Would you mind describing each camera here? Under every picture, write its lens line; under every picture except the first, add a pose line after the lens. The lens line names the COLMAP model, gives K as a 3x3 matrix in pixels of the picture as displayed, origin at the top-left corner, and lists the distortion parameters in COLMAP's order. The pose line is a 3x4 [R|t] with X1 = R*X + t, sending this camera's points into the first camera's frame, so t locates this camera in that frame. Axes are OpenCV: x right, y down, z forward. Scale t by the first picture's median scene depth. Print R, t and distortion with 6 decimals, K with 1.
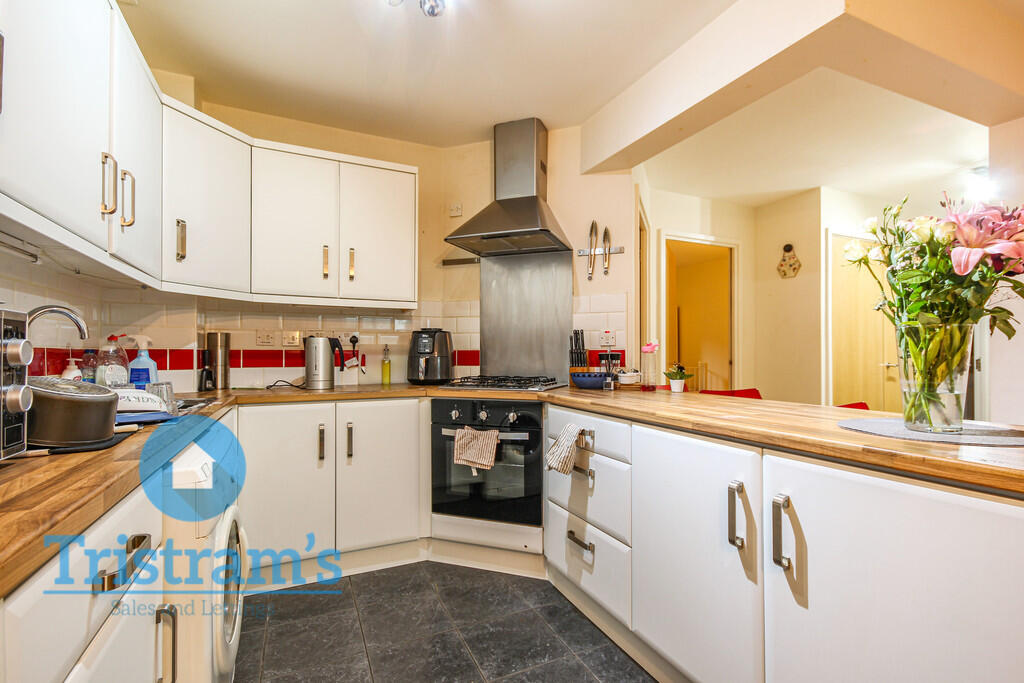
lens RADIAL K [[468.4, 0, 512.3], [0, 468.4, 350.5], [0, 0, 1]] dist [0.011449, -0.000216]
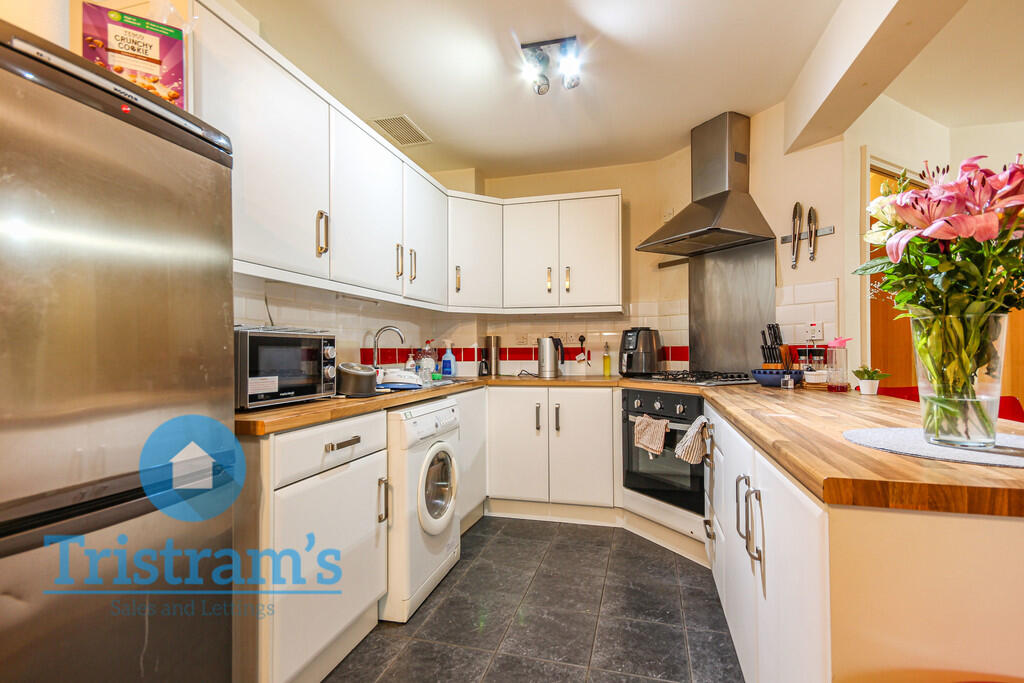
lens RADIAL K [[468.4, 0, 511.8], [0, 468.4, 343.9], [0, 0, 1]] dist [0.011449, -0.000216]
pose [[0.756799, -0.013381, -0.653510, 0.374388], [0.011940, 0.999907, -0.006646, -0.004104], [0.653538, -0.002774, 0.756888, -0.057257]]
